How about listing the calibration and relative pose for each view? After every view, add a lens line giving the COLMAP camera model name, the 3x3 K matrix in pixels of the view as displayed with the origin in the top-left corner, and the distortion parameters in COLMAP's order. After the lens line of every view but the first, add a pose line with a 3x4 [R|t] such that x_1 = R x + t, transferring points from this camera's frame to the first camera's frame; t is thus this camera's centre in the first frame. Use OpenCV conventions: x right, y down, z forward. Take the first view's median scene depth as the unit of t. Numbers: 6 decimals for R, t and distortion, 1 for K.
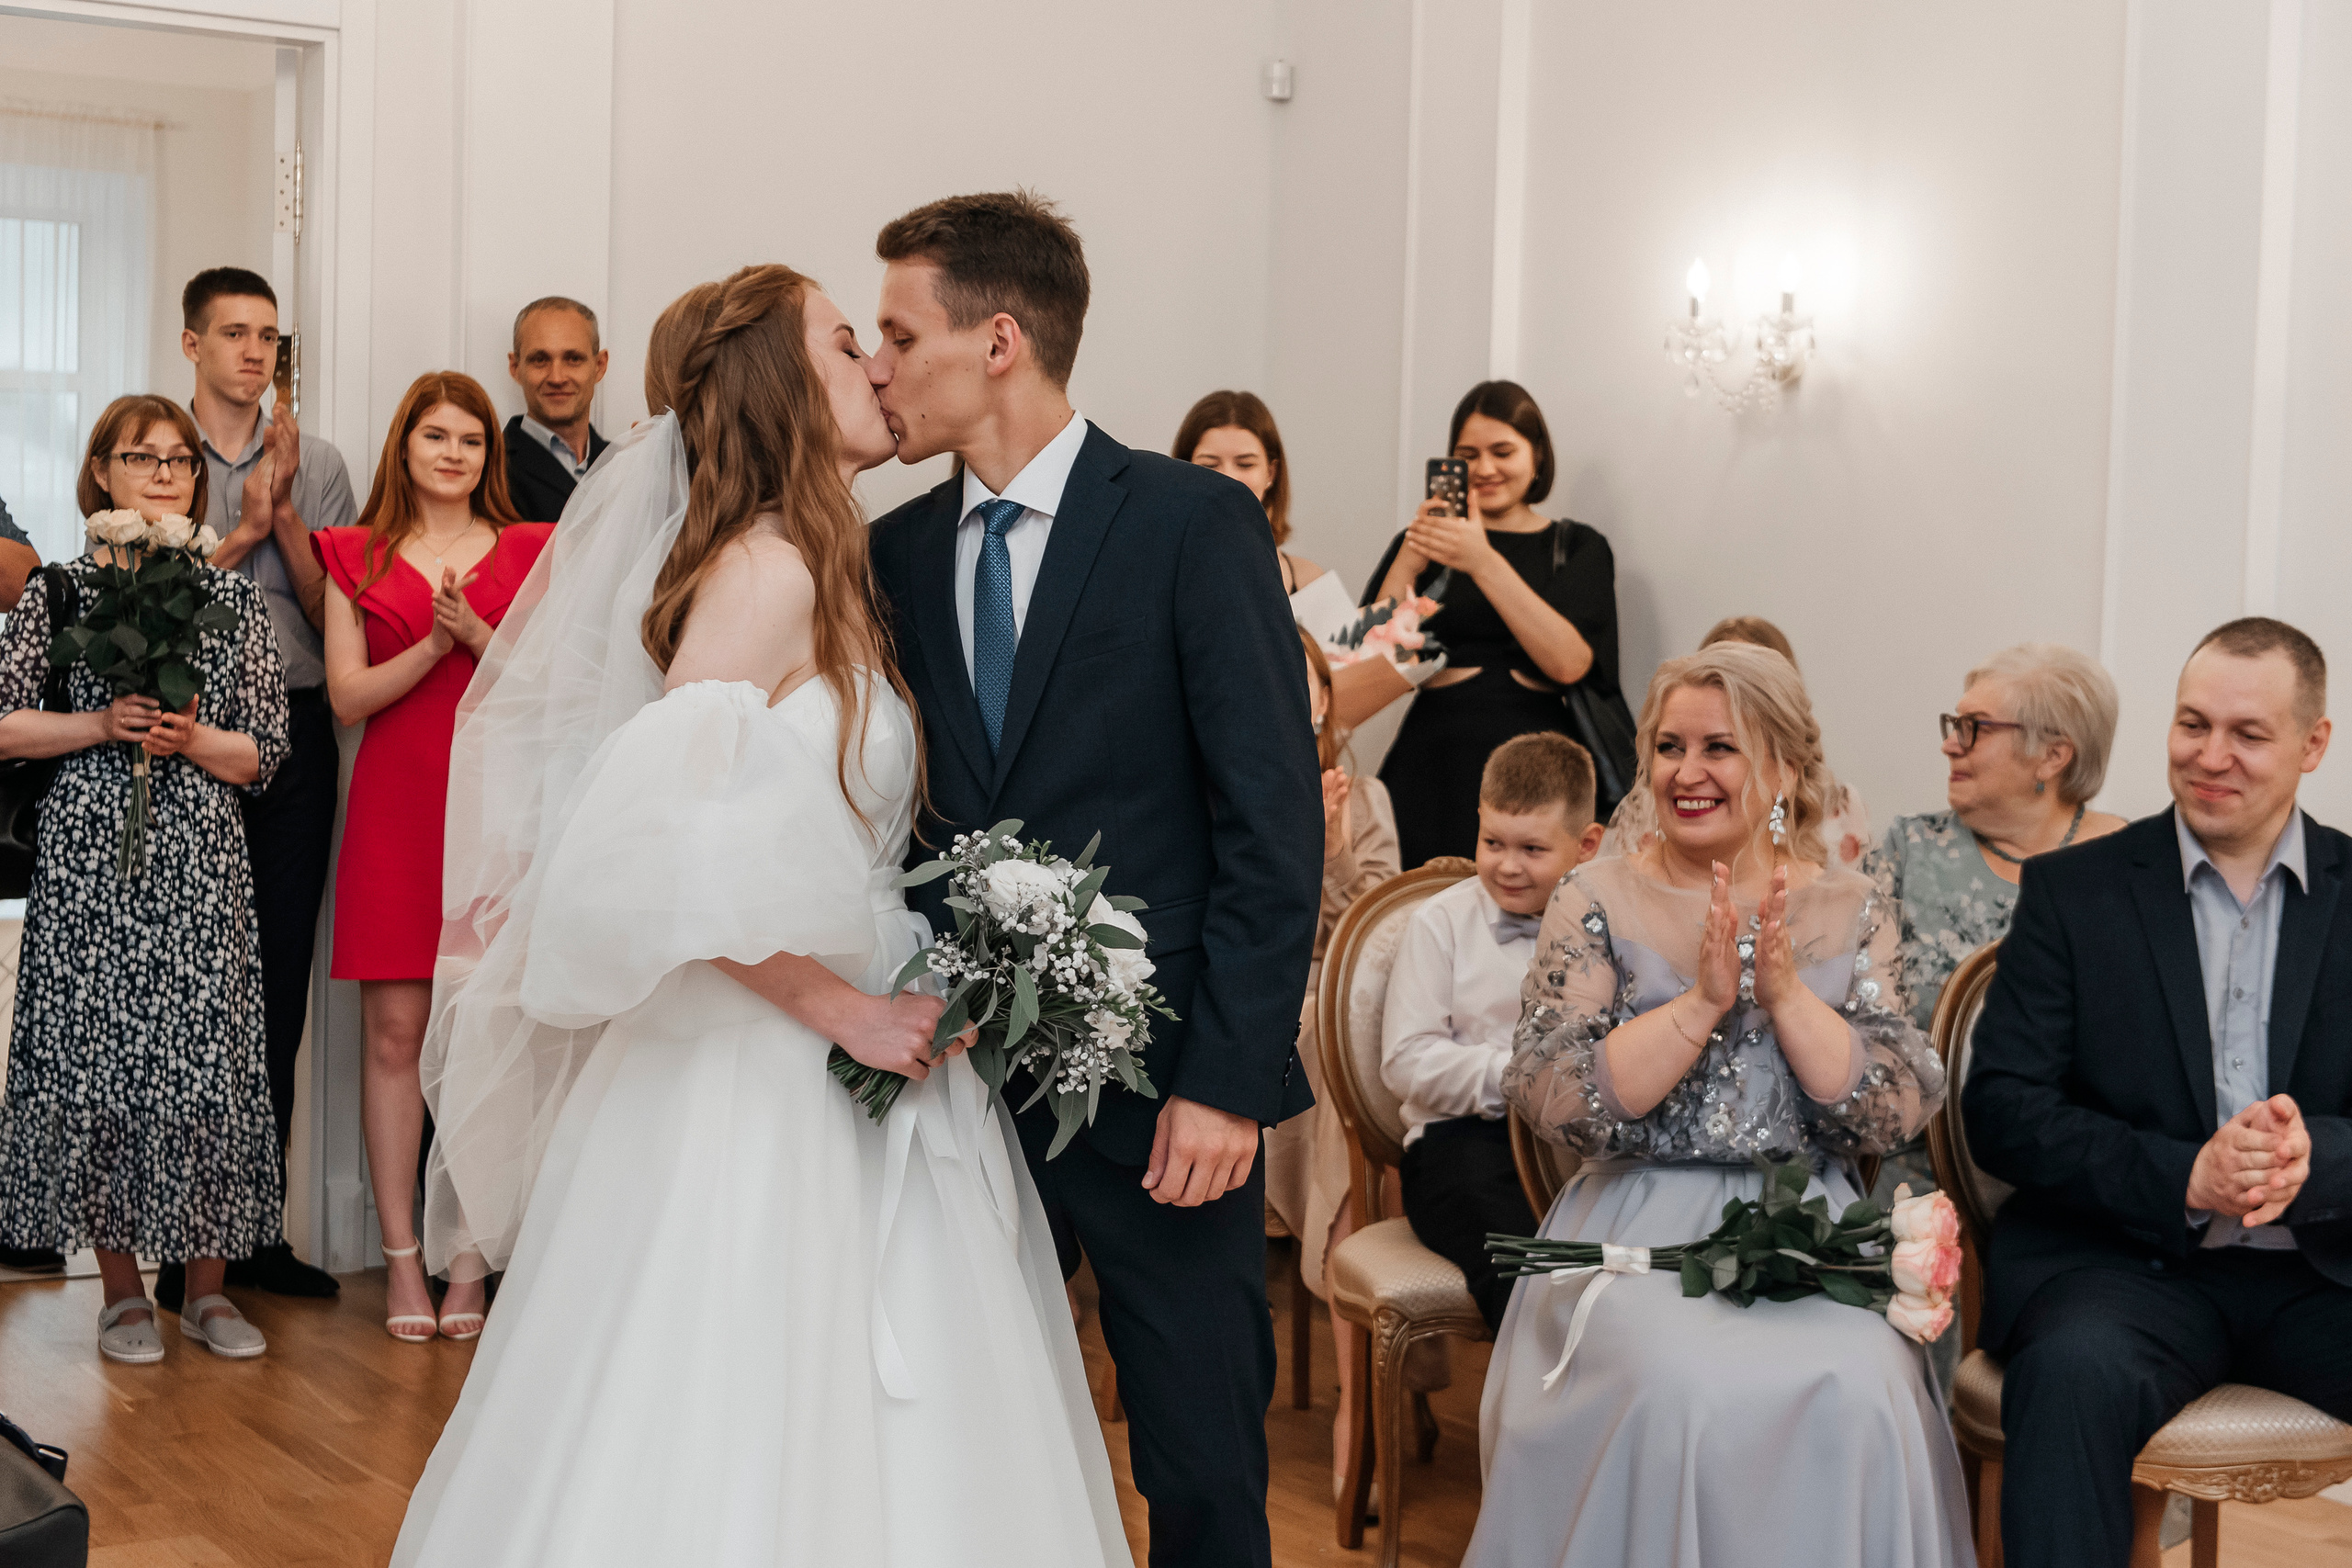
lens RADIAL K [[3351.7, 0, 1187.3], [0, 3351.7, 887.0], [0, 0, 1]] dist [-0.040921, 0.000000]
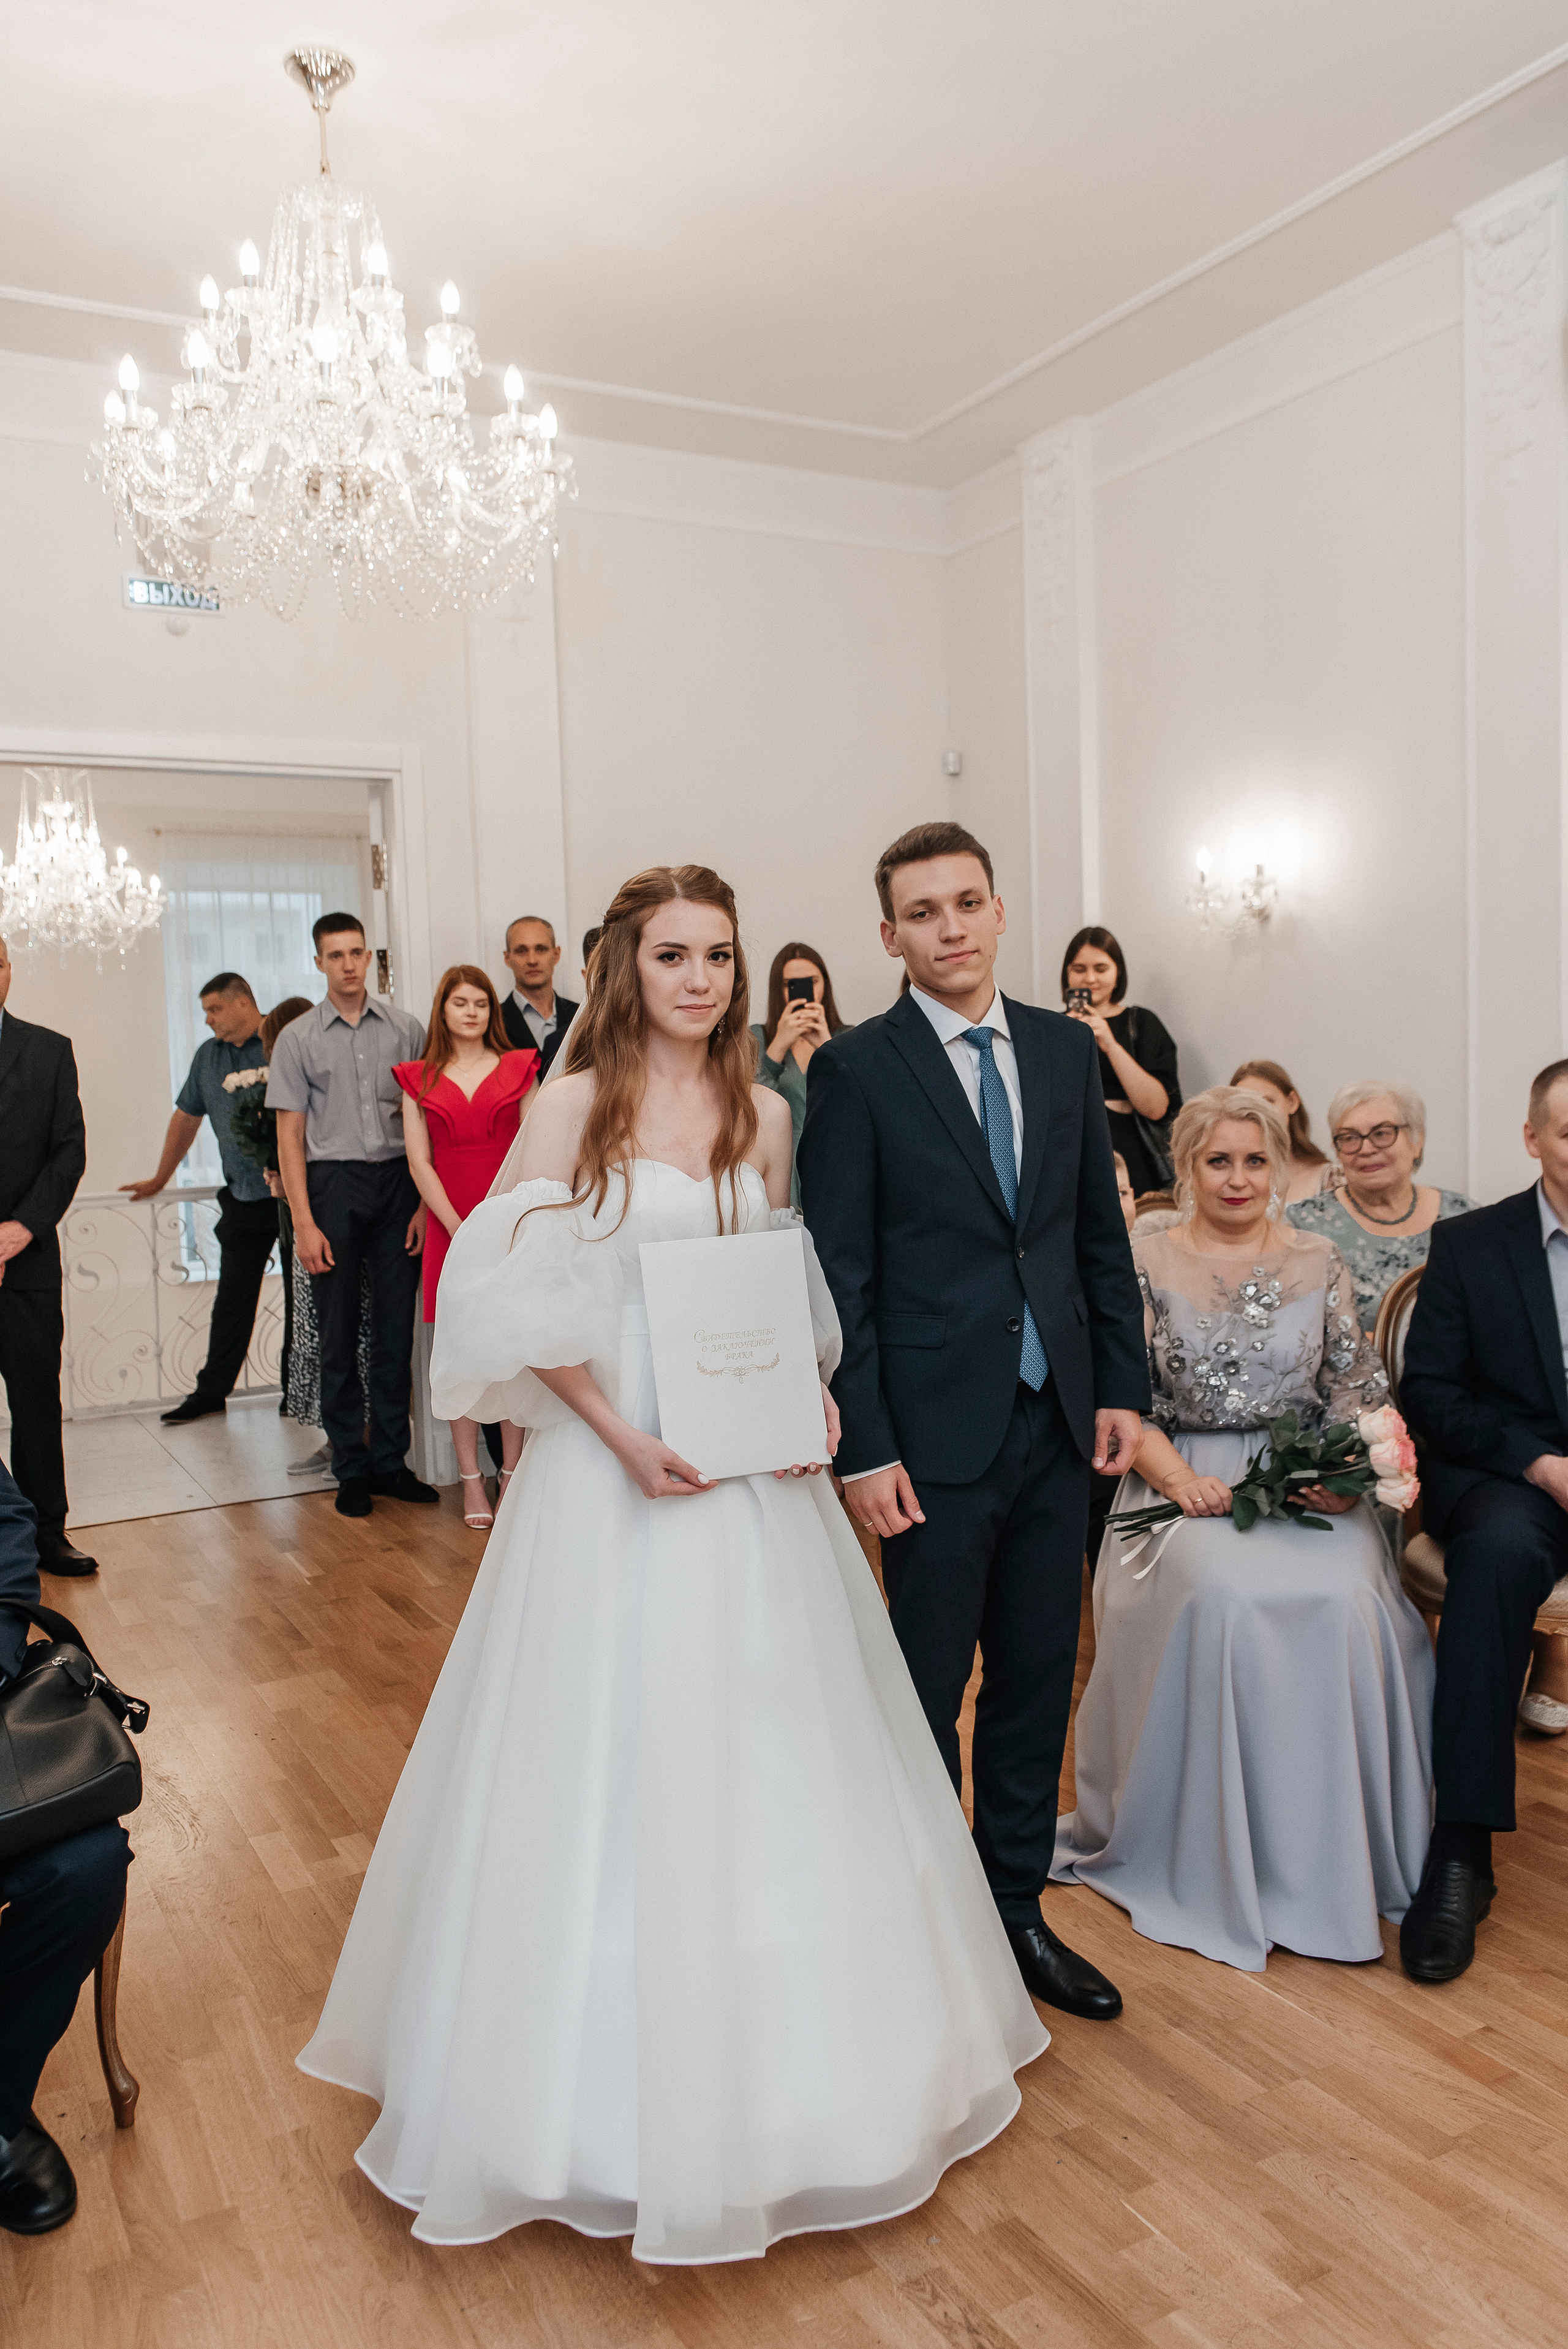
lens RADIAL K [[1792.2, 0, 797.9], [0, 1792.2, 1174.7], [0, 0, 1]] dist [-0.013897, 0.005799]
pose [[0.994629, -0.054803, -0.087806, 0.022245], [0.052921, 0.998319, -0.023630, -0.015859], [0.088953, 0.018856, 0.995857, 0.102658]]
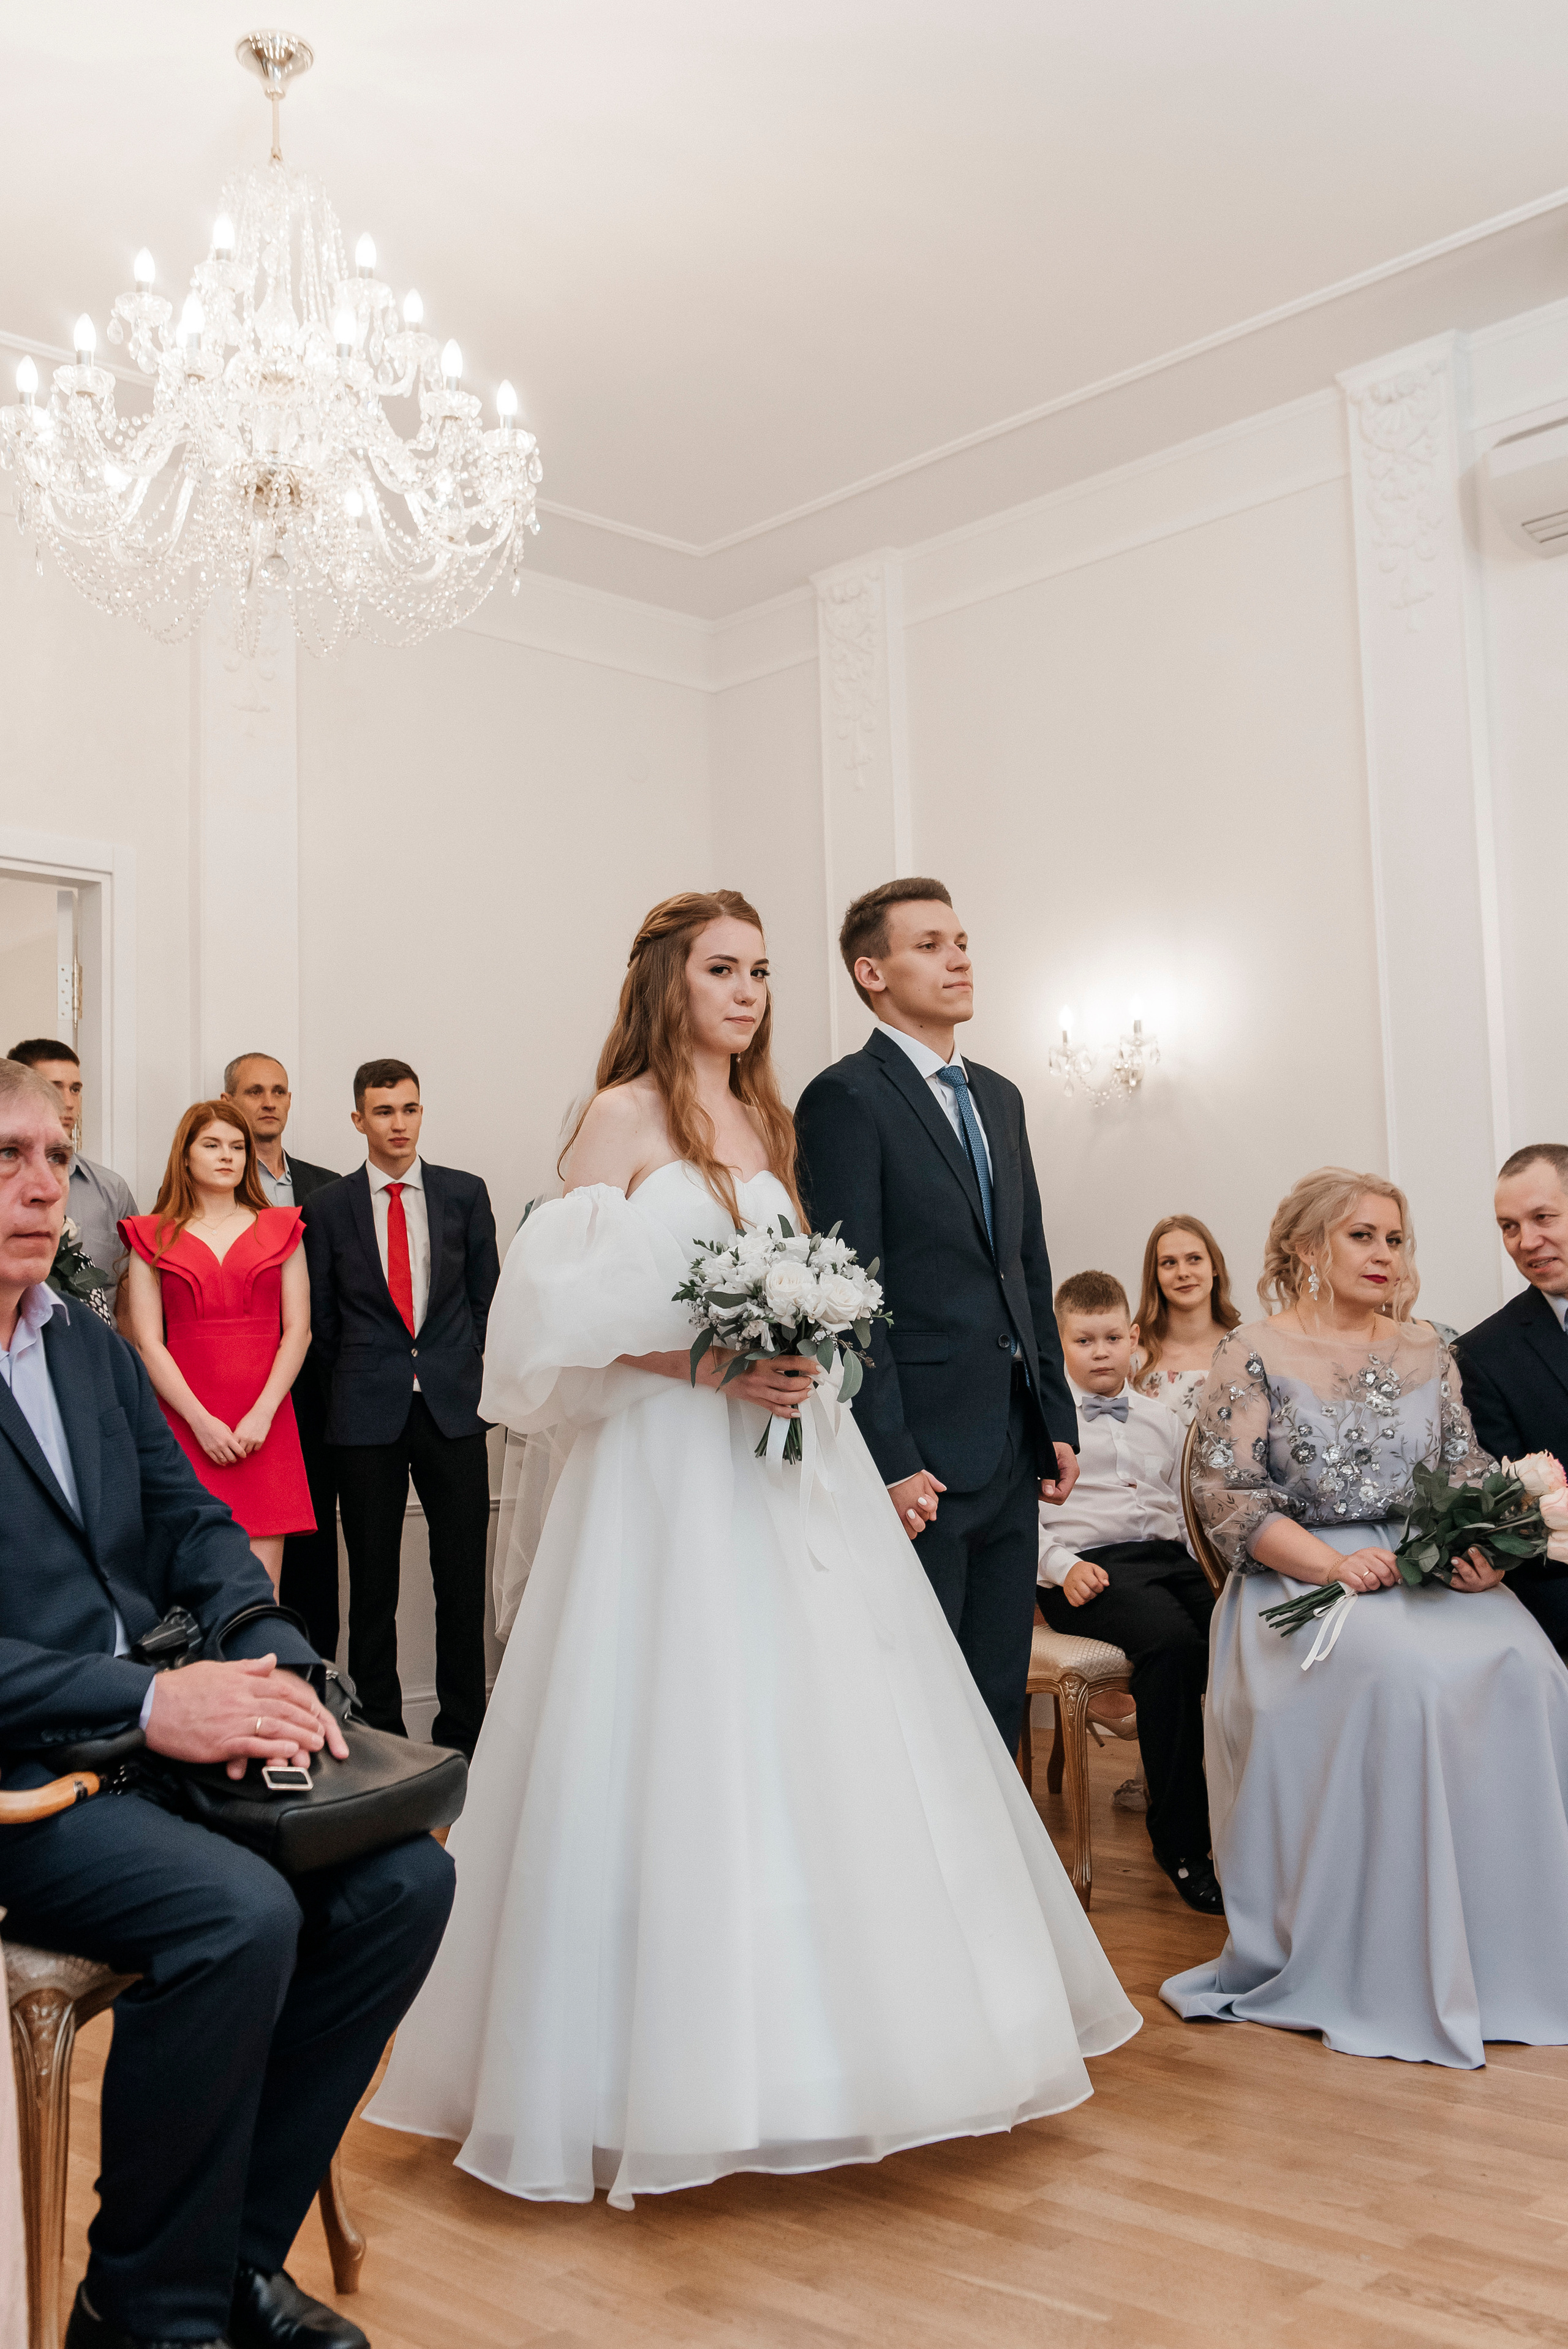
lens RADIAL K [[2305.8, 0, 773.7], [0, 2305.8, 1174.8], [0, 0, 1]] dist [-0.035776, 0.000000]
pose [[0.984014, -0.035606, 0.174496, -0.162208], [0.066641, 0.982244, -0.175373, 0.059606], [-0.165153, 0.184199, 0.968915, 0.041953]]
